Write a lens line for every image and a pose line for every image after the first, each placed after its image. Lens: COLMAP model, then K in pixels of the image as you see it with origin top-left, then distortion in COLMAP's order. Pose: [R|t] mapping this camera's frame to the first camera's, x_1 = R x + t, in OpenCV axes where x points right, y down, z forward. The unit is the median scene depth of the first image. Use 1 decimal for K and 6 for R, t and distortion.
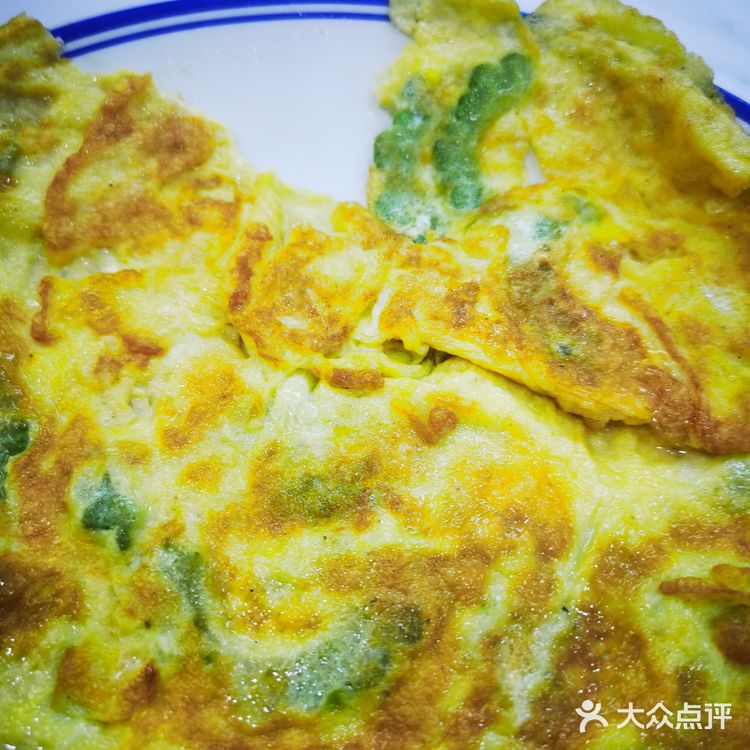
lens RADIAL K [[782.2, 0, 375.0], [0, 782.2, 375.0], [0, 0, 1]] dist [-0.006137, -0.038658]
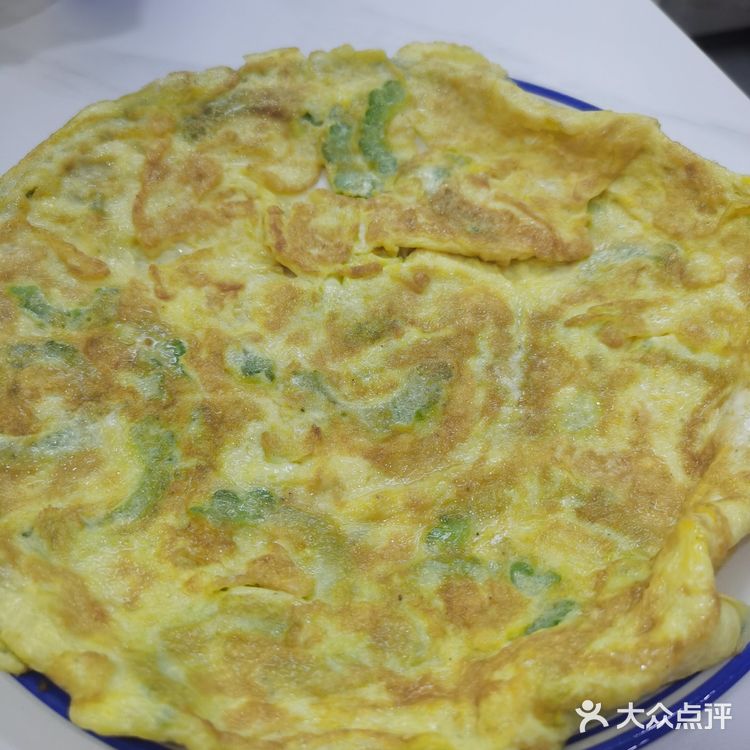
lens RADIAL K [[782.2, 0, 375.0], [0, 782.2, 375.0], [0, 0, 1]] dist [-0.006137, -0.038658]
pose [[0.950123, -0.251651, 0.184225, -0.345790], [0.269226, 0.959980, -0.077179, 0.332111], [-0.157430, 0.122928, 0.979849, -0.580046]]
